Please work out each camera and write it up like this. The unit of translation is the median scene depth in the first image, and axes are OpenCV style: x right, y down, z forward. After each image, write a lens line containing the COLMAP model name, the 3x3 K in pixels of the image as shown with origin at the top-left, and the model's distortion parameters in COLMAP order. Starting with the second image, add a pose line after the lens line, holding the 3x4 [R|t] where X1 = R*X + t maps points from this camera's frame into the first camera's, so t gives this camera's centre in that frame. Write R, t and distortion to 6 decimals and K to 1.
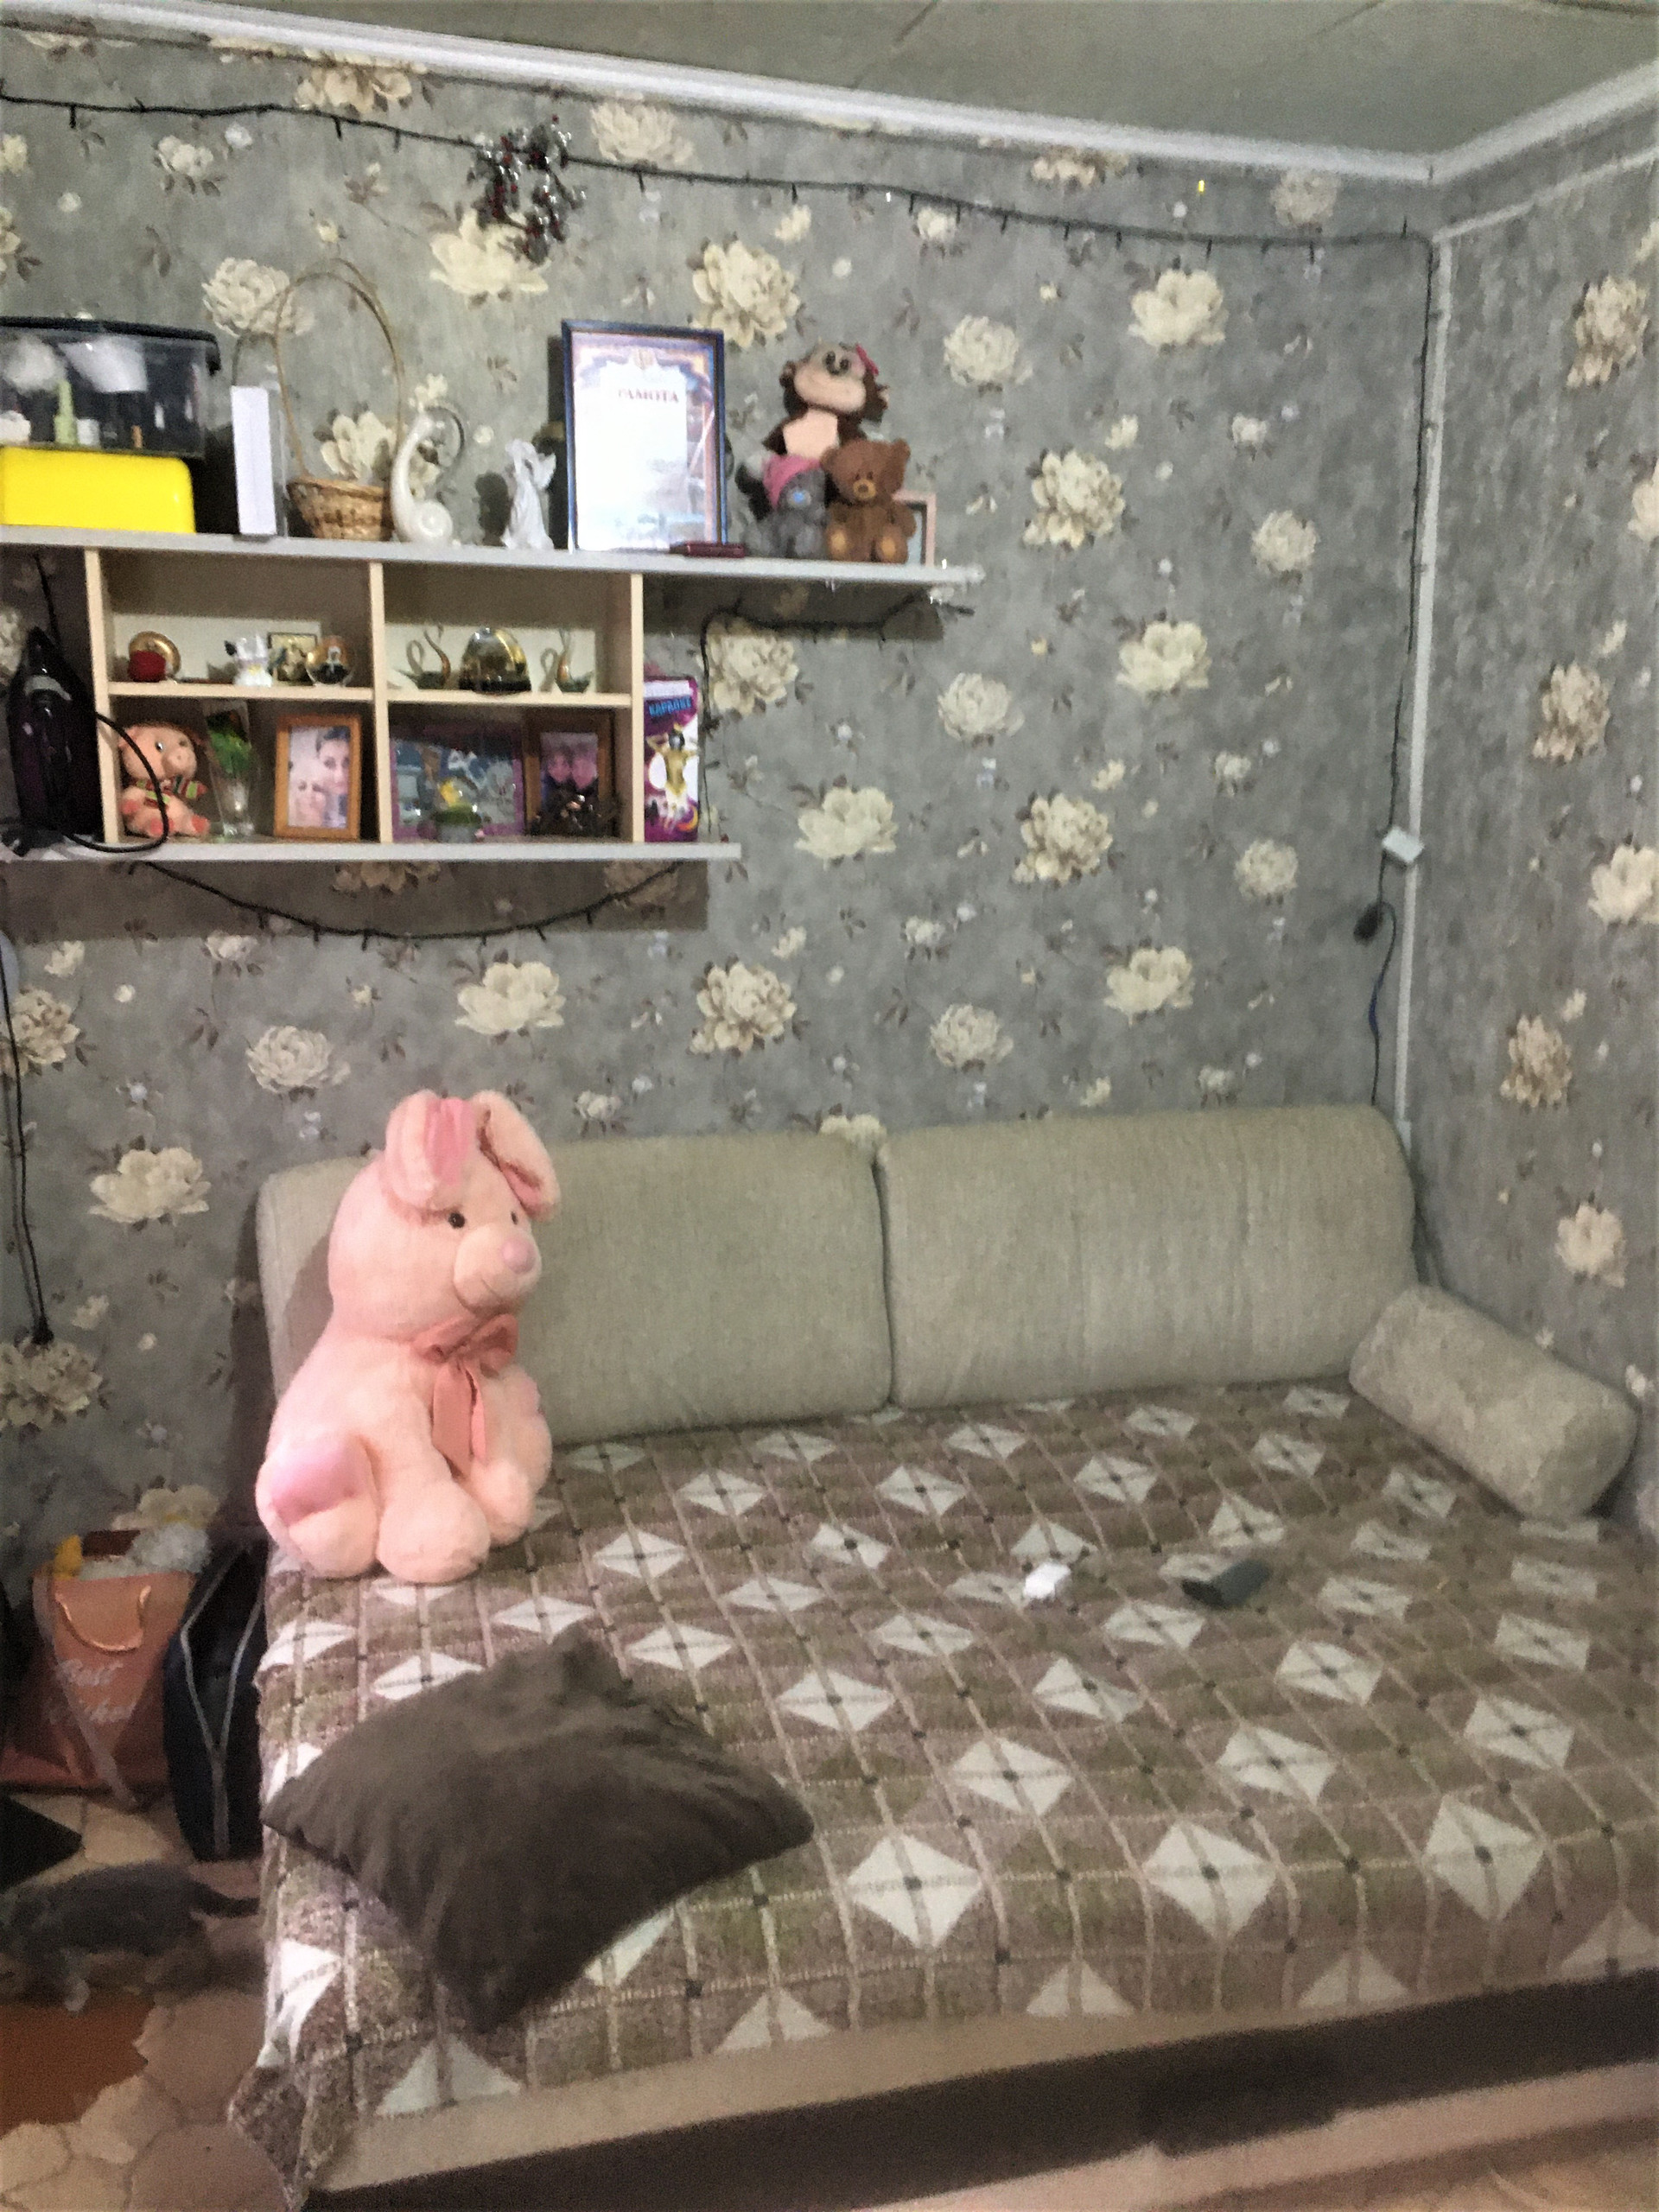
lens RADIAL K [[1893.1, 0, 753.6], [0, 1893.1, 1102.1], [0, 0, 1]] dist [0.071669, -0.088533]
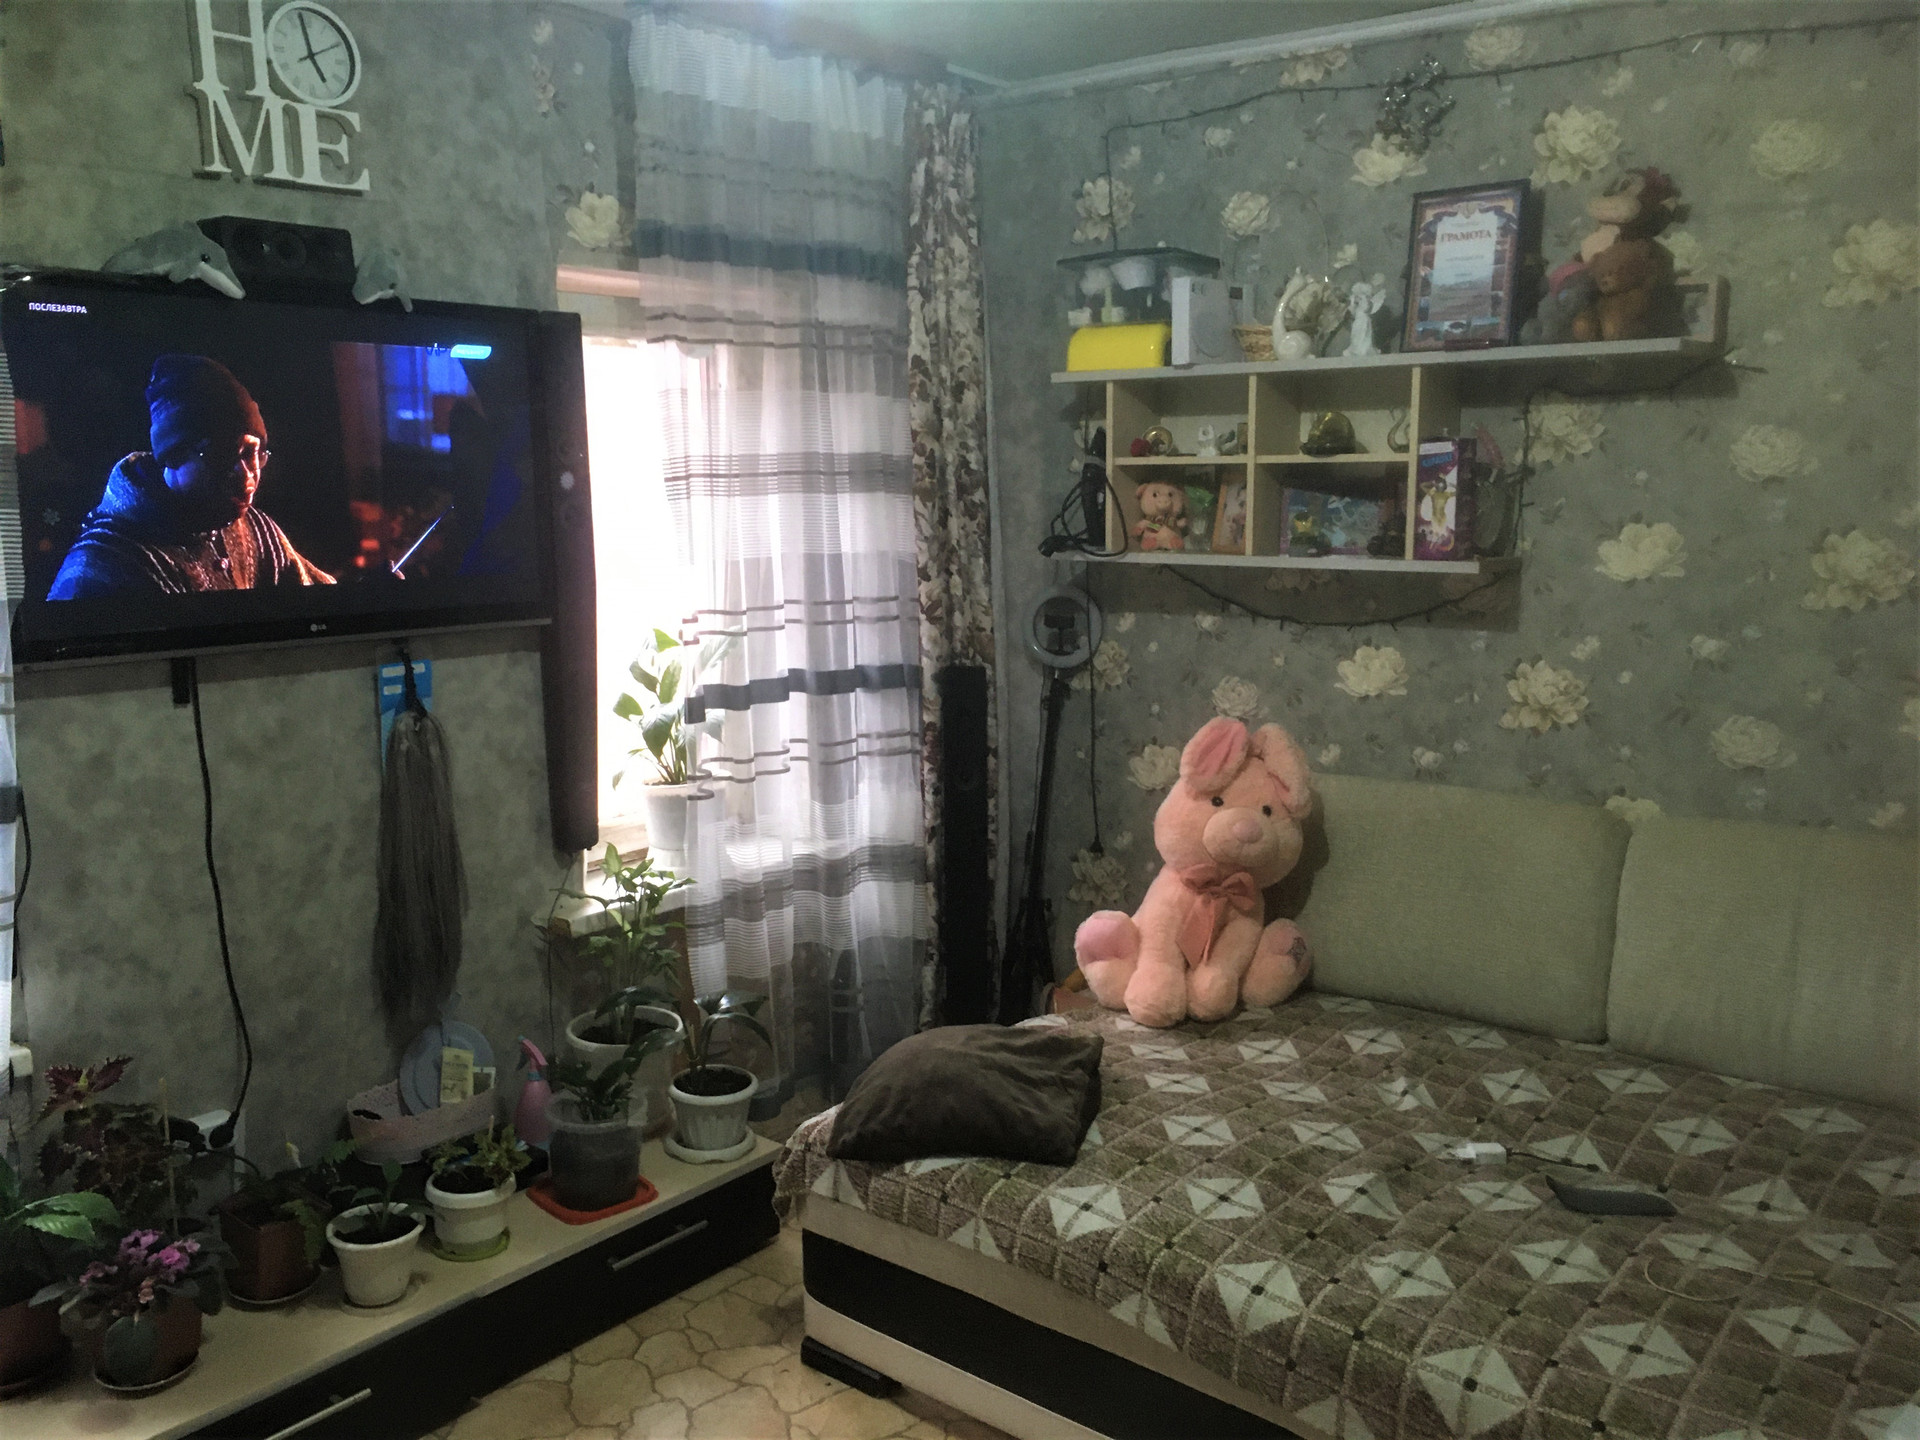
lens RADIAL K [[1623.1, 0, 960.3], [0, 1623.1, 714.6], [0, 0, 1]] dist [0.071340, -0.091954]
pose [[0.578860, 0.098603, -0.809443, 0.717783], [-0.153783, 0.988050, 0.010385, 0.011250], [0.800794, 0.118467, 0.587107, 0.063978]]
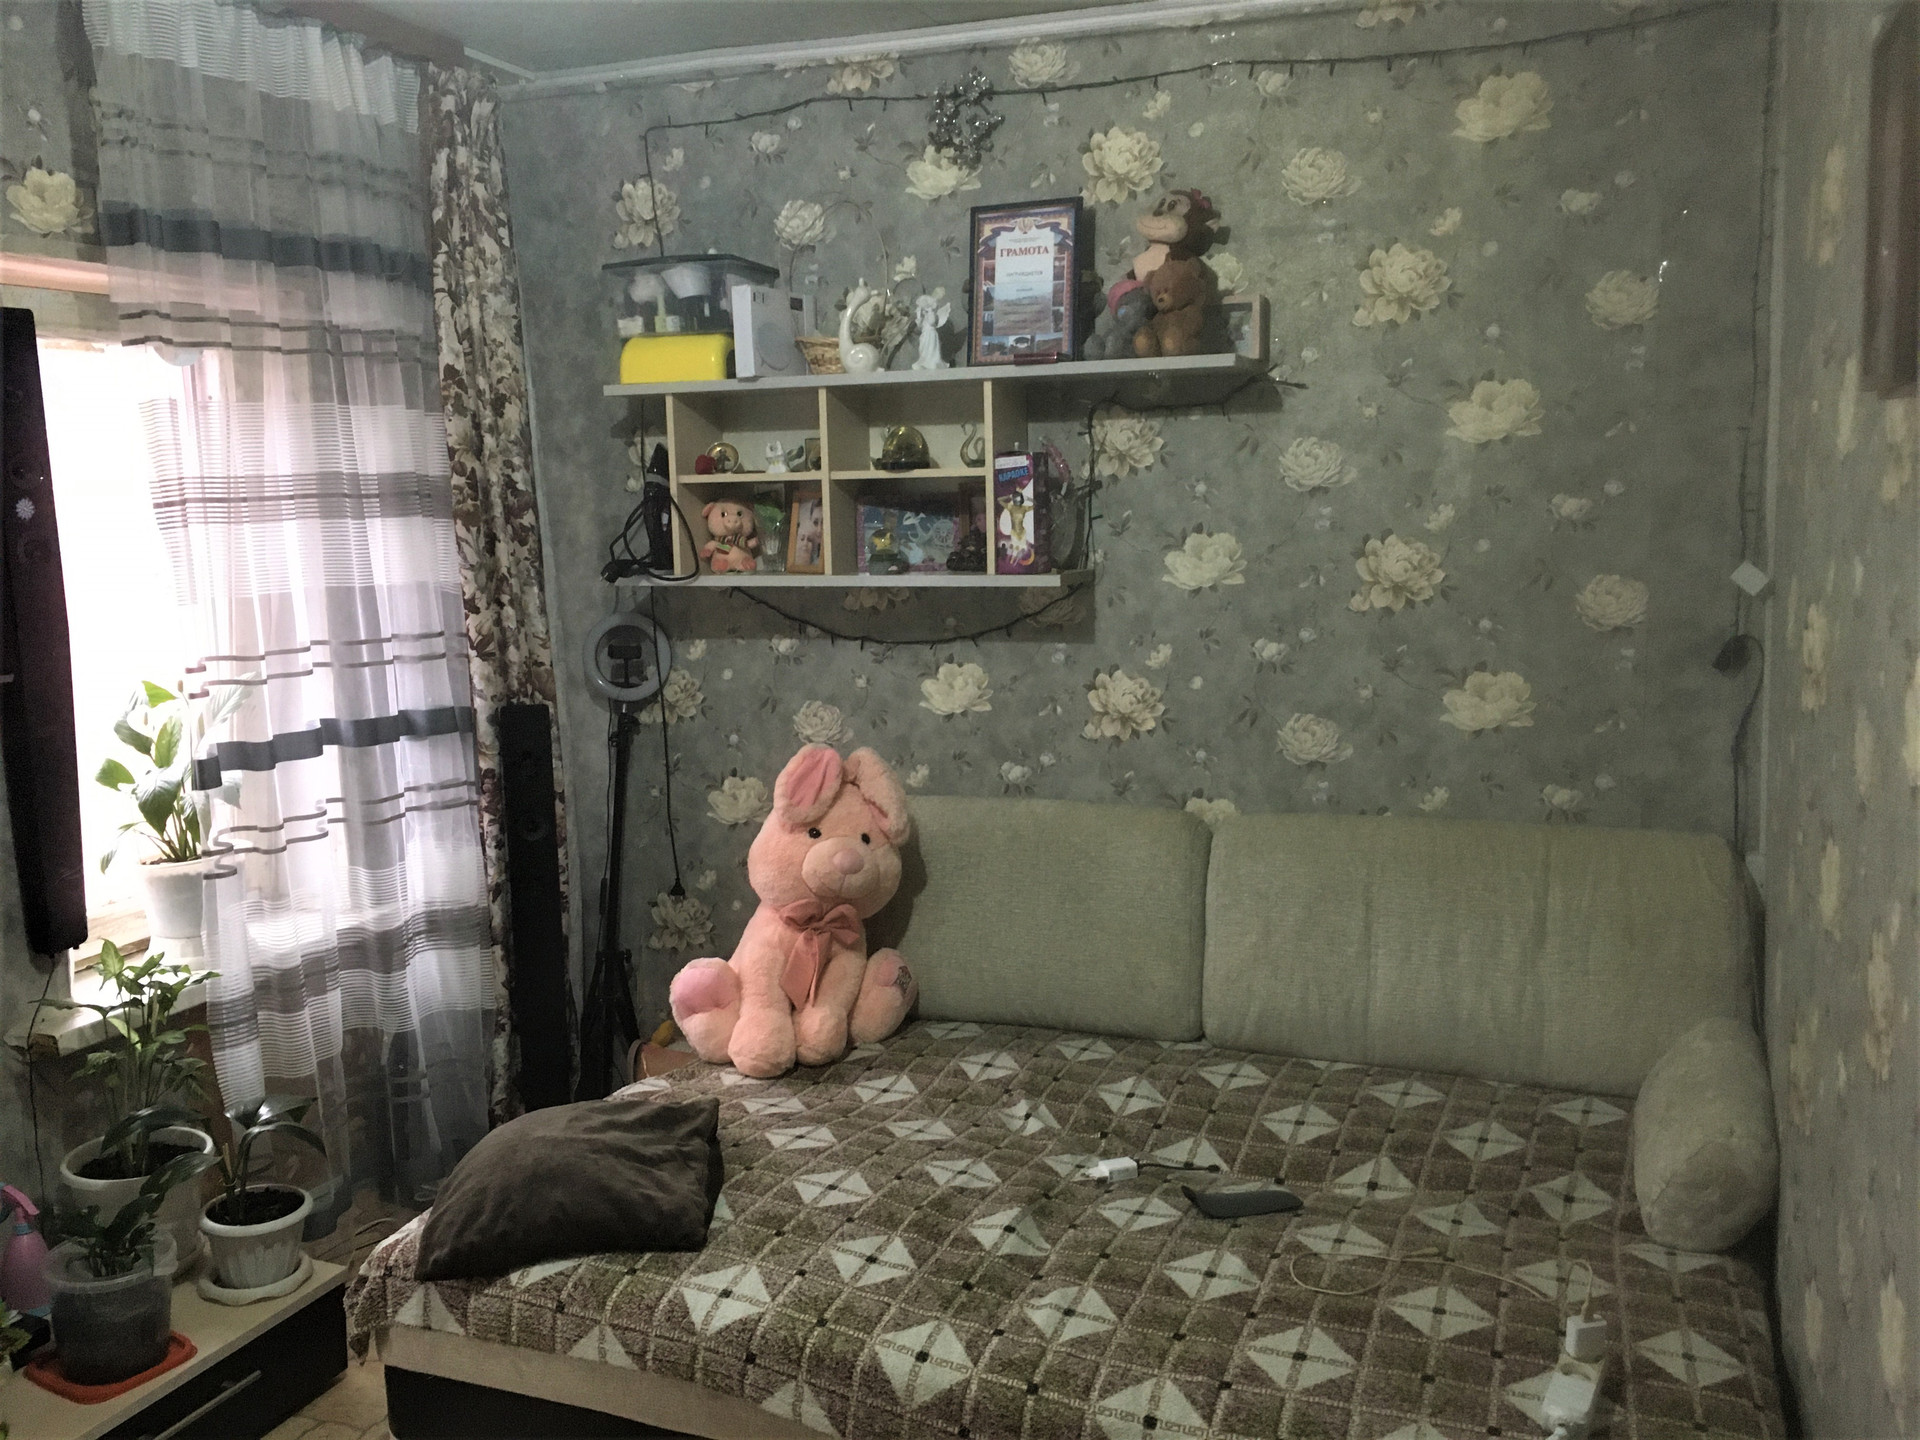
lens RADIAL K [[1619.7, 0, 954.5], [0, 1619.7, 713.3], [0, 0, 1]] dist [0.075668, -0.097270]
pose [[0.791086, 0.048178, -0.609805, 0.632913], [-0.091578, 0.994986, -0.040192, 0.010938], [0.604811, 0.087640, 0.791532, 0.075224]]
